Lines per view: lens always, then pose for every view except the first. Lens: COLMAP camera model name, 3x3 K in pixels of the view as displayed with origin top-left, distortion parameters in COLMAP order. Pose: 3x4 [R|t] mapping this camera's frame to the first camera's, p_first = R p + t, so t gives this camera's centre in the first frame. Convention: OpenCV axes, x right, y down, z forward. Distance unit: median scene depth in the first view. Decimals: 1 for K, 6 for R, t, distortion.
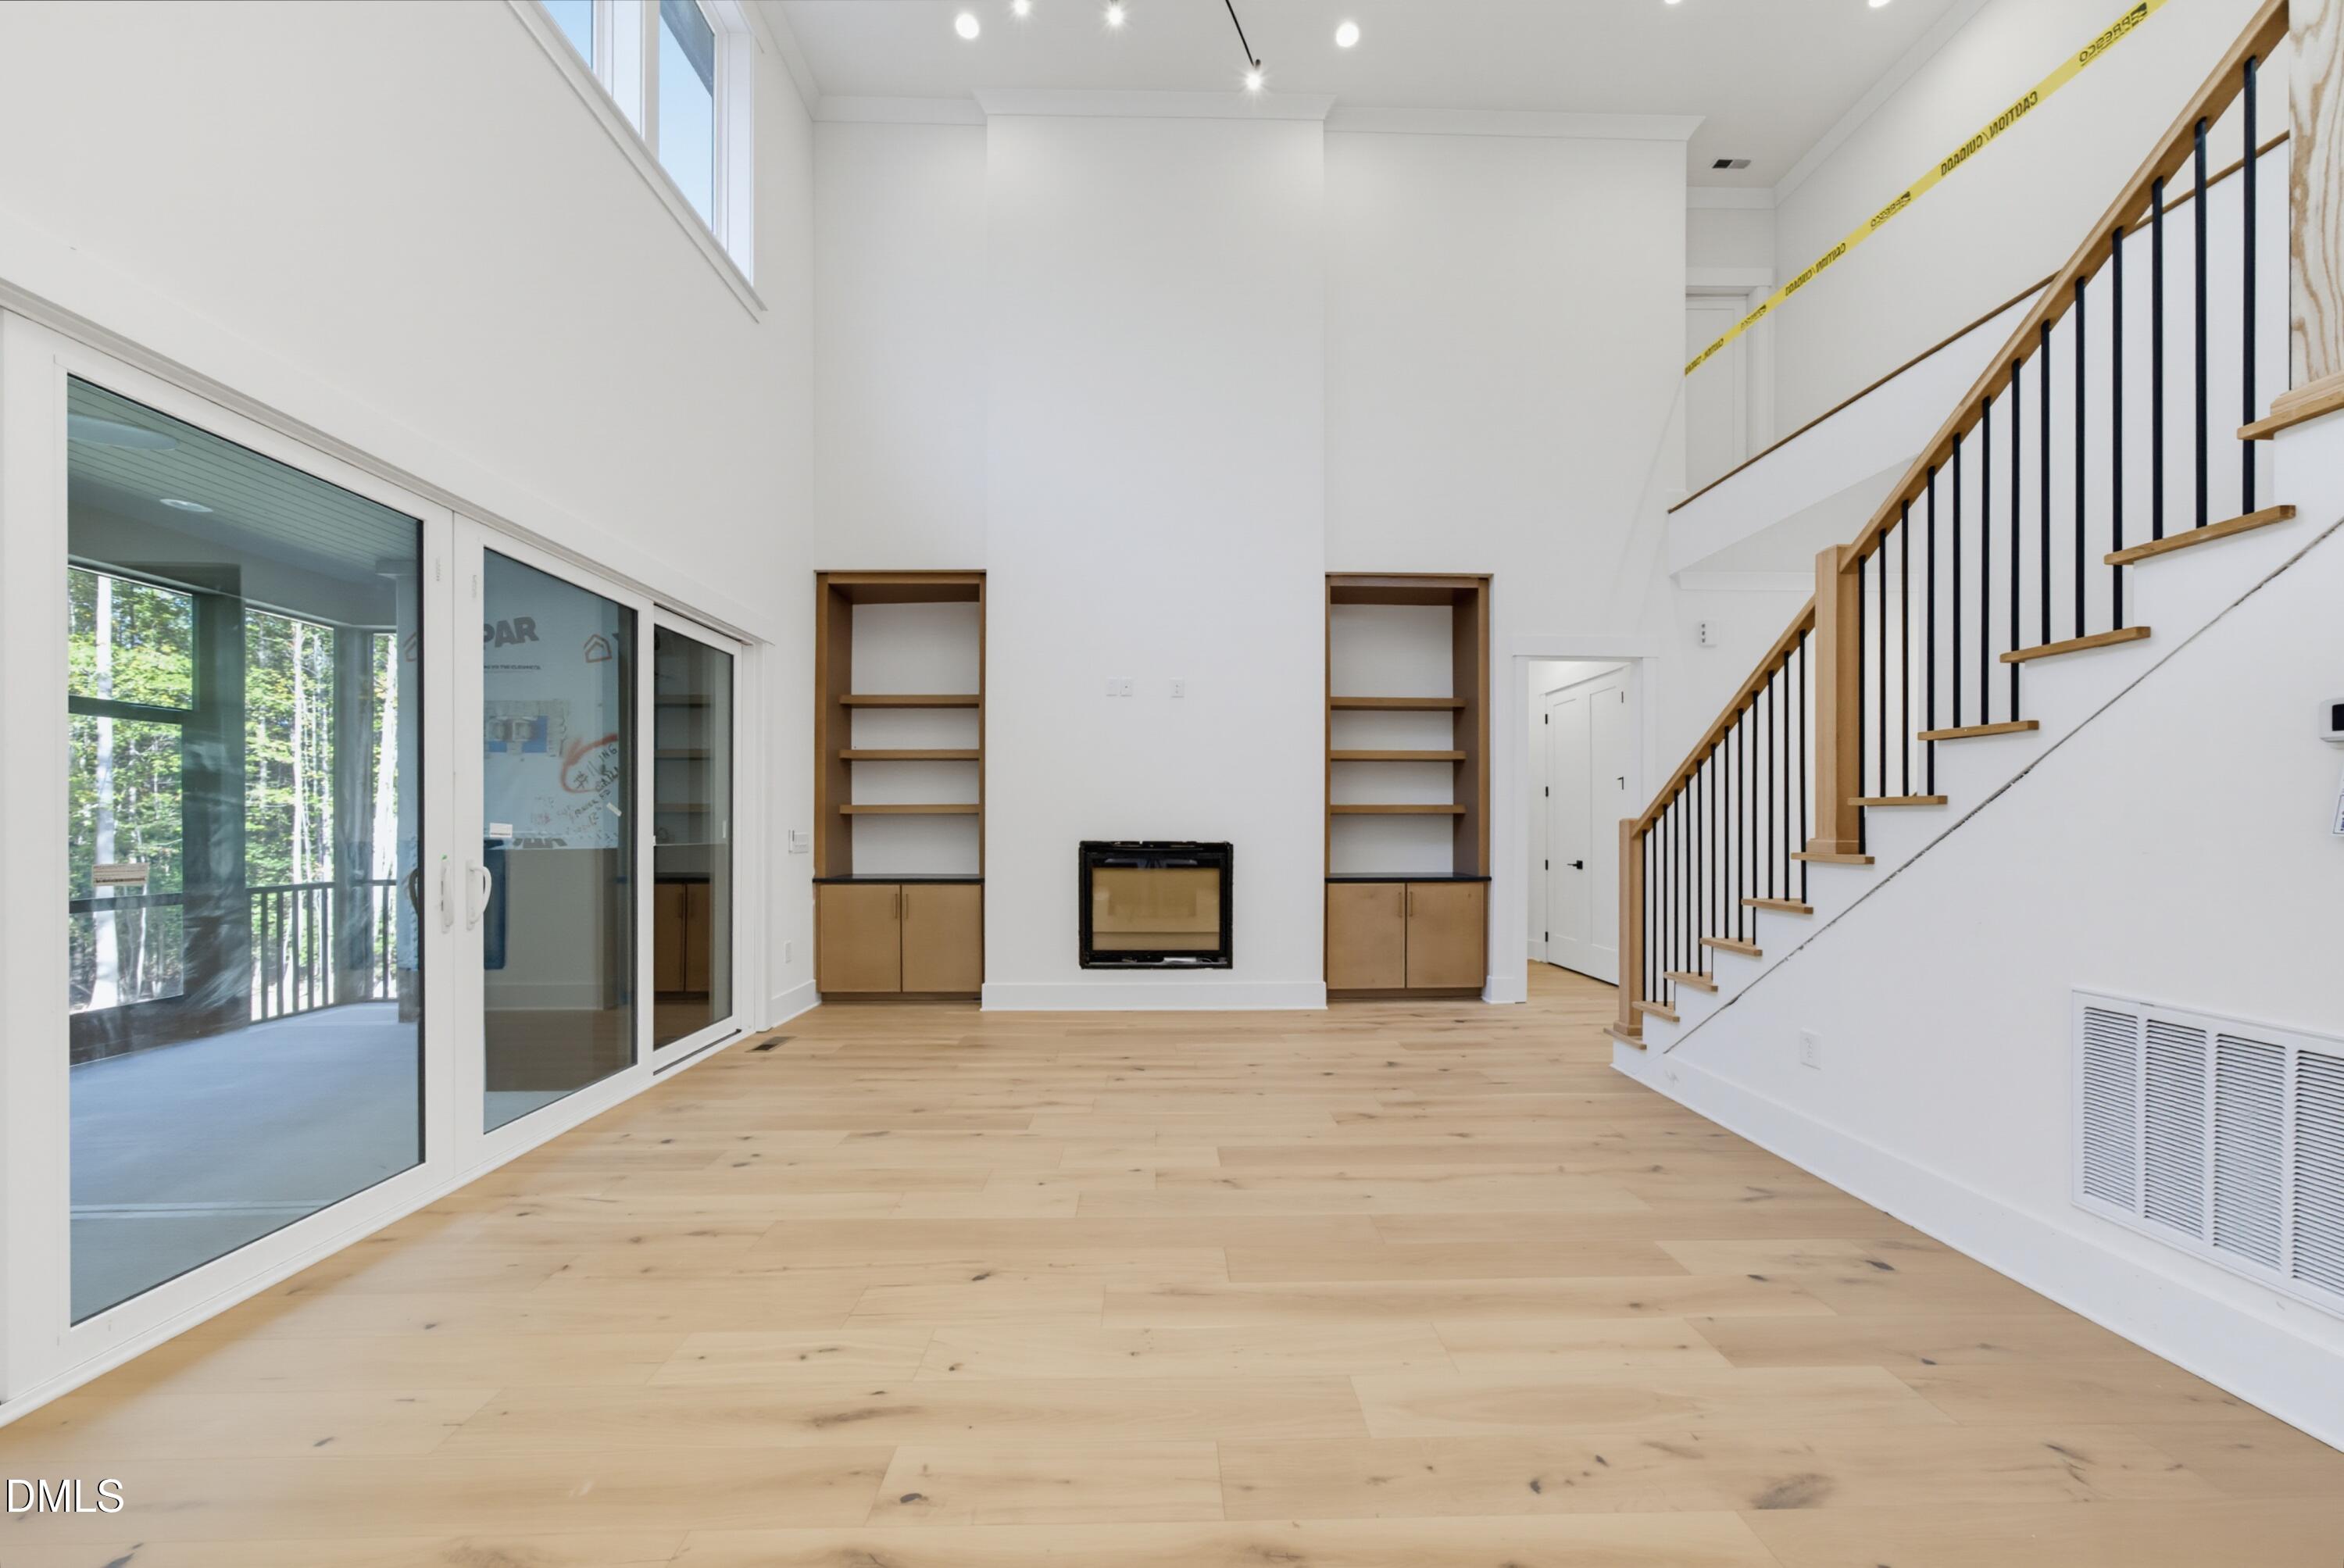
lens RADIAL K [[809.8, 0, 1180.1], [0, 809.8, 826.9], [0, 0, 1]] dist [-0.022457, 0.011776]
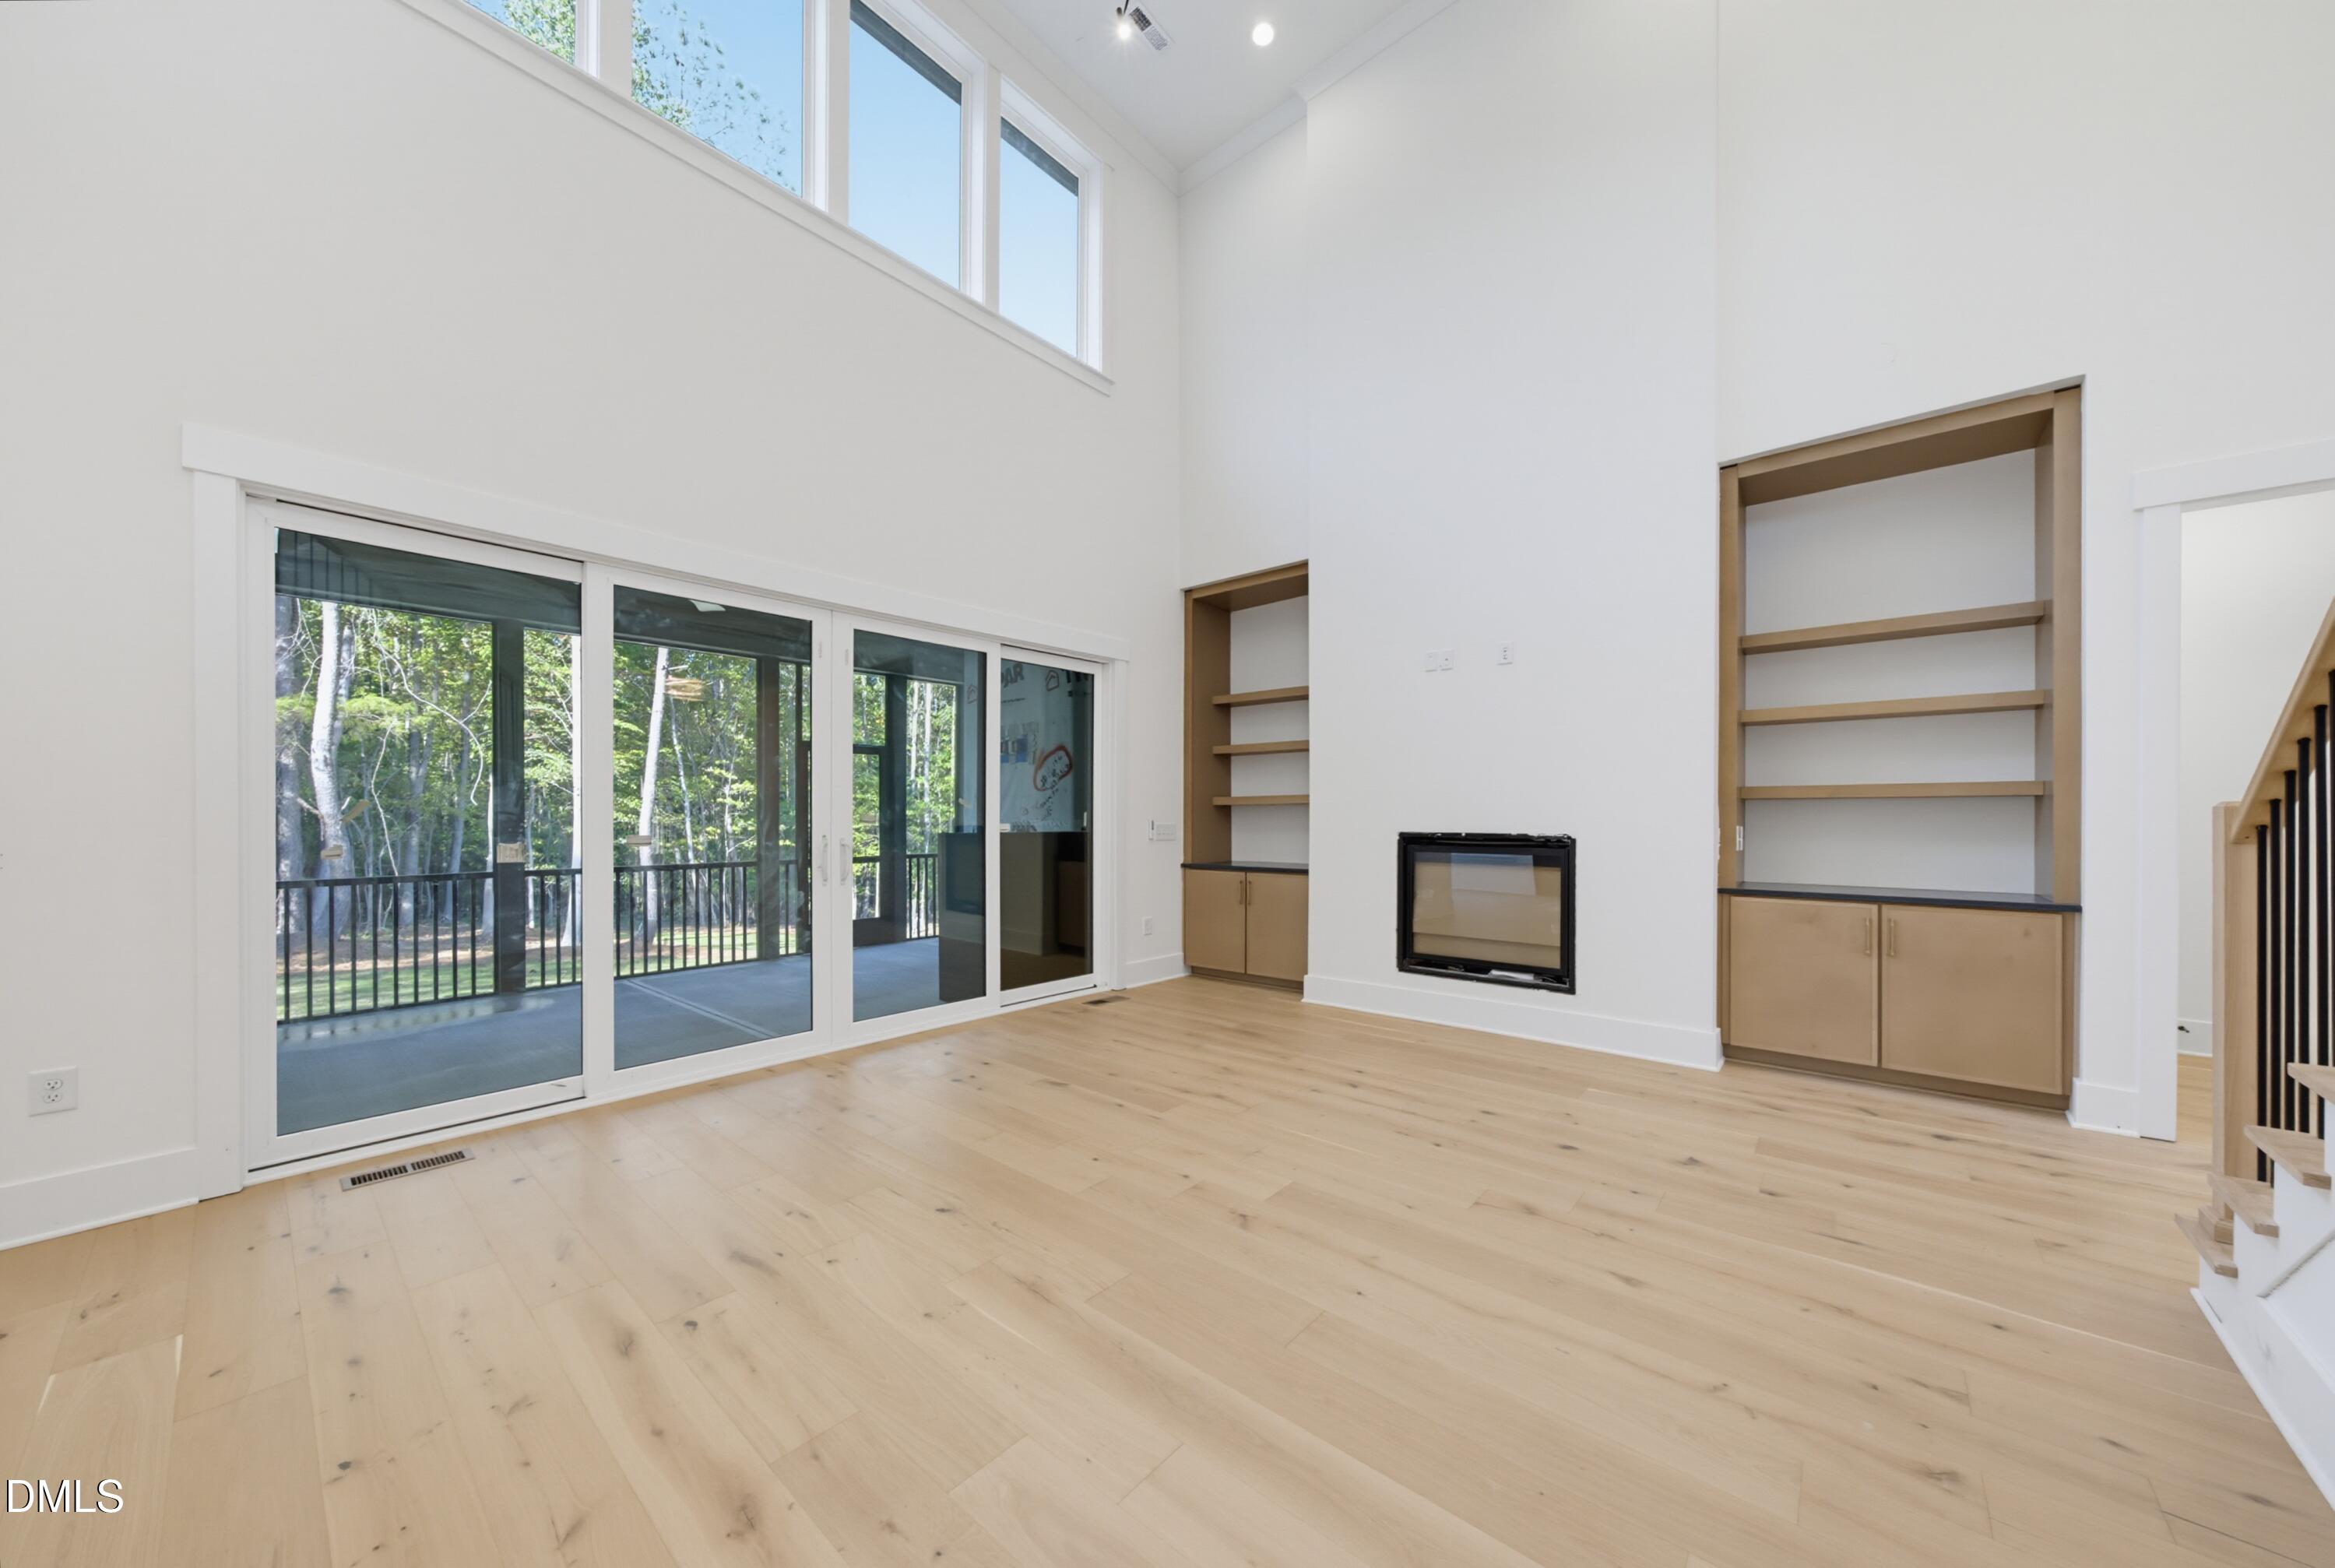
lens RADIAL K [[817.3, 0, 1175.0], [0, 817.3, 817.4], [0, 0, 1]] dist [-0.018242, 0.009604]
pose [[0.738949, 0.000784, -0.673761, 0.318650], [-0.001990, 0.999997, -0.001020, 0.002057], [0.673758, 0.002094, 0.738949, 0.153578]]
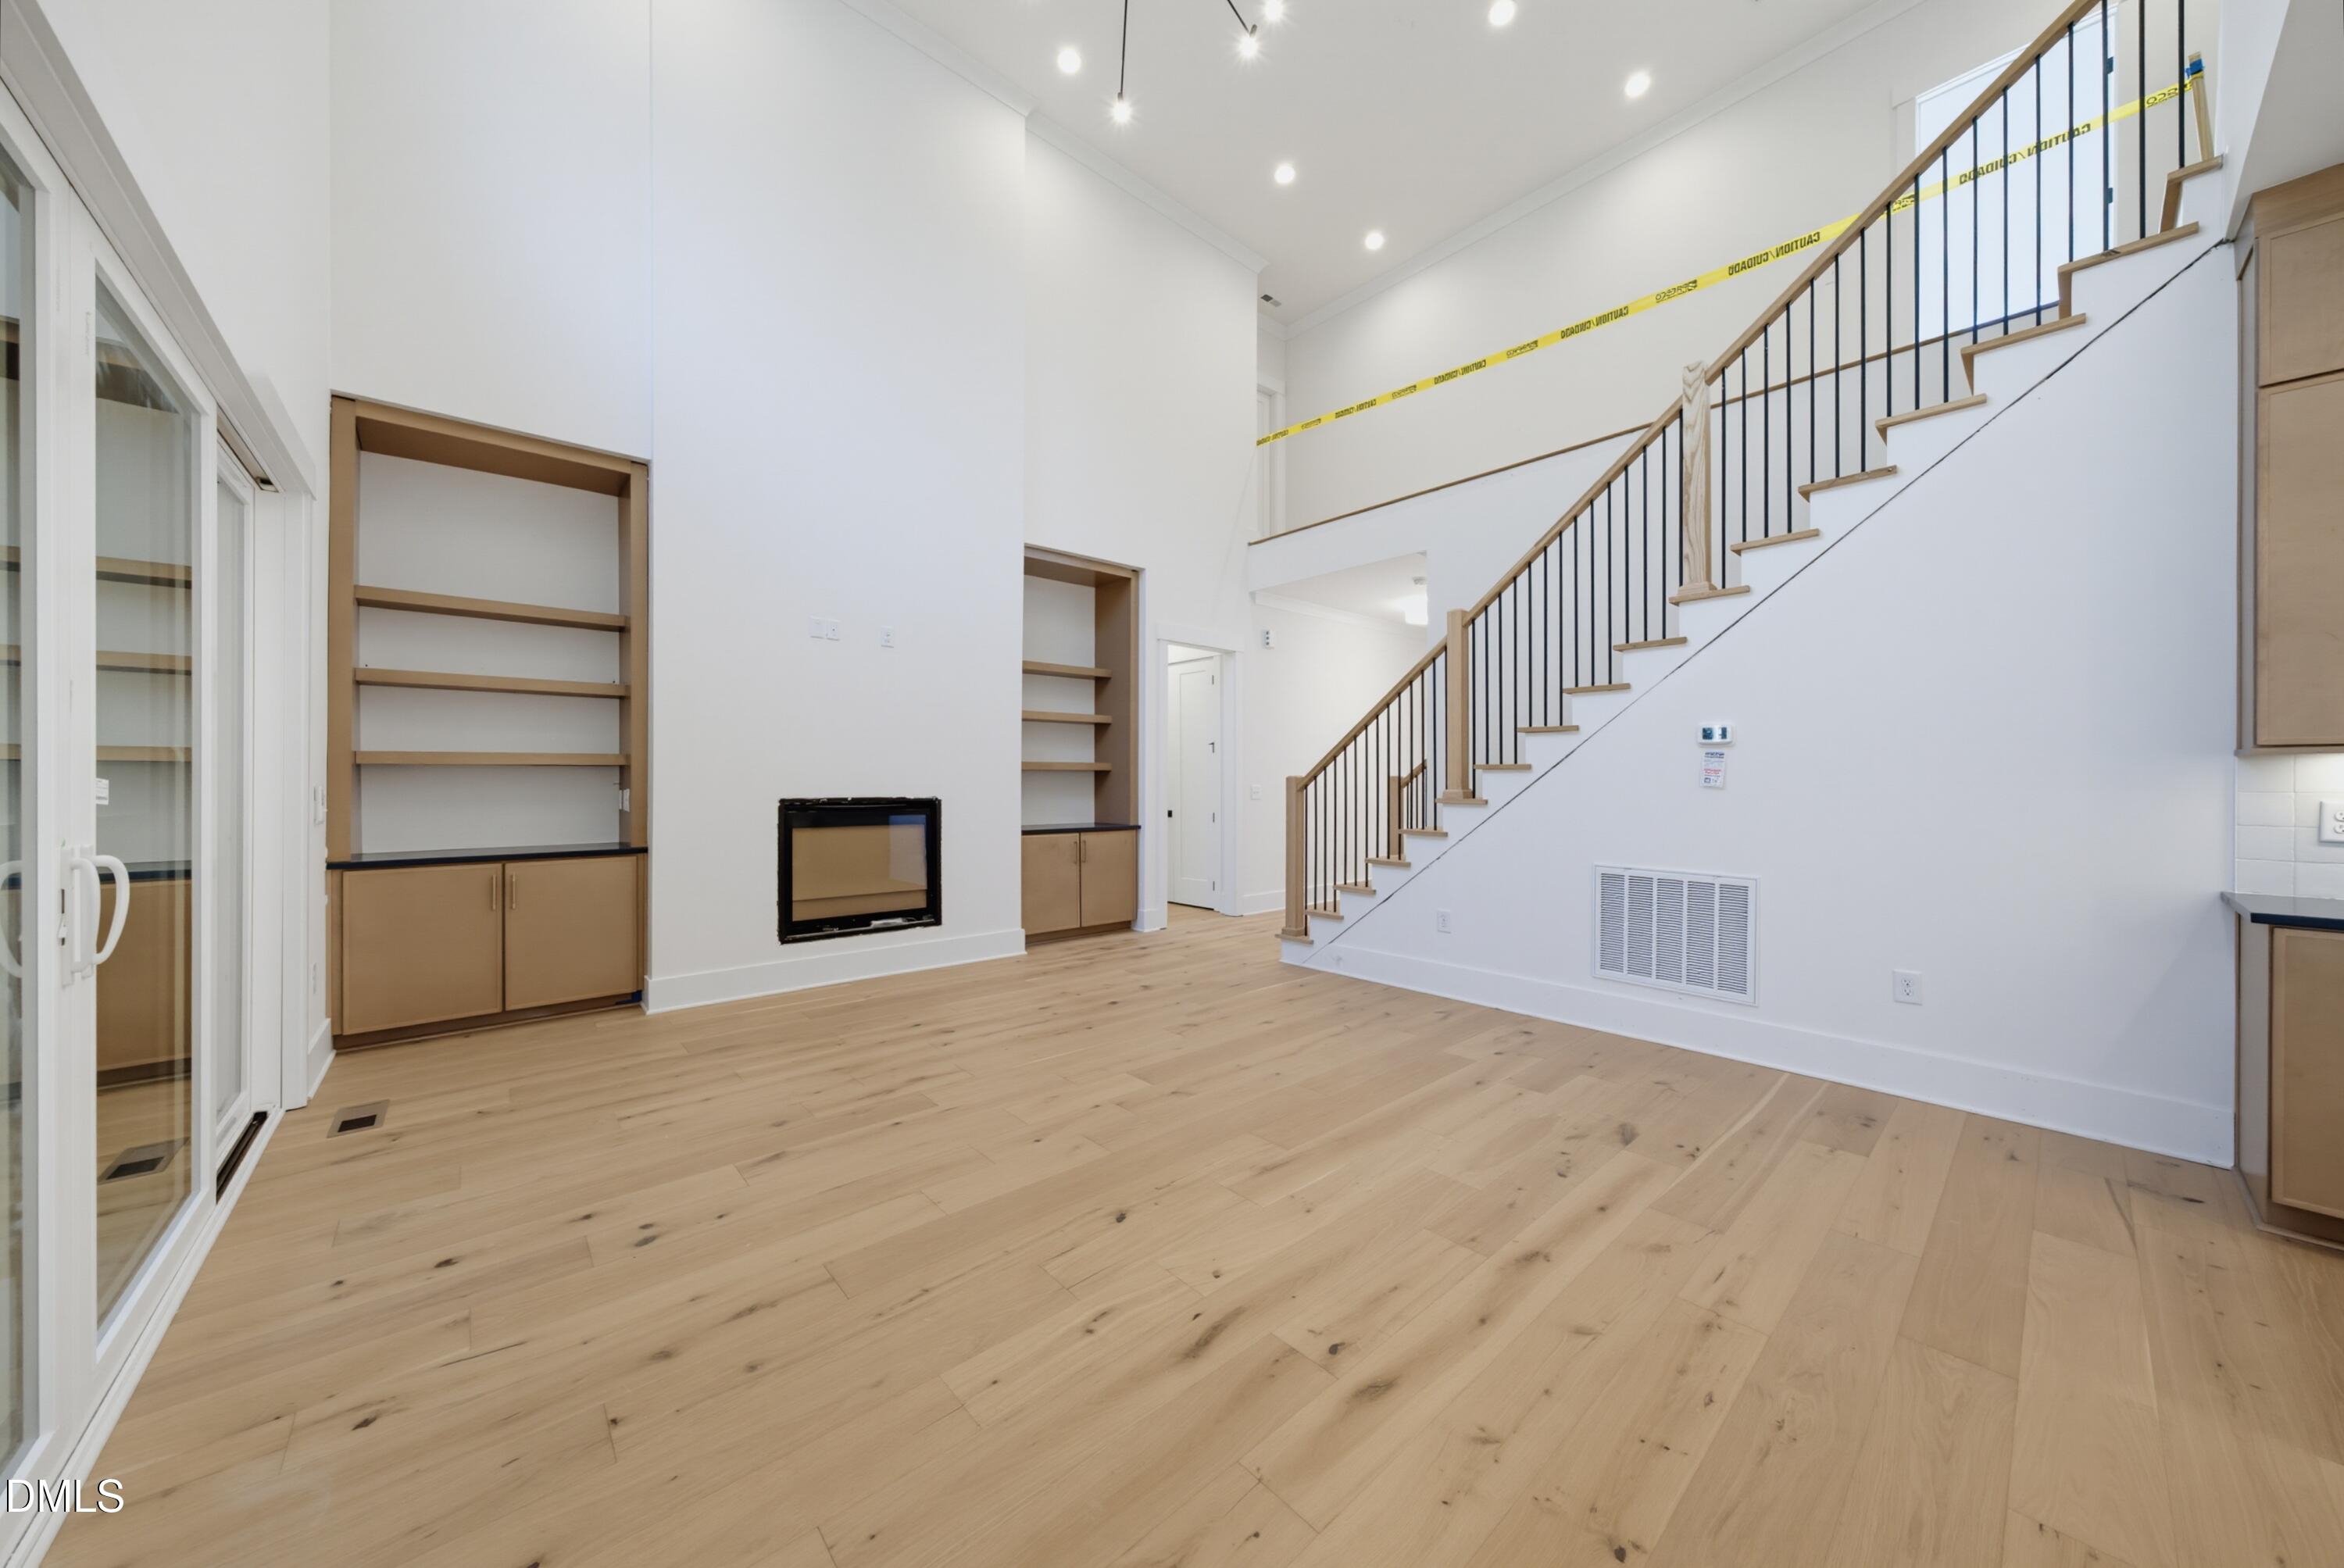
lens RADIAL K [[800.2, 0, 1178.7], [0, 800.2, 778.1], [0, 0, 1]] dist [-0.020904, 0.008512]
pose [[0.765469, 0.001148, 0.643471, -0.354164], [0.000809, 0.999996, -0.002747, -0.002137], [-0.643472, 0.002623, 0.765465, 0.068156]]
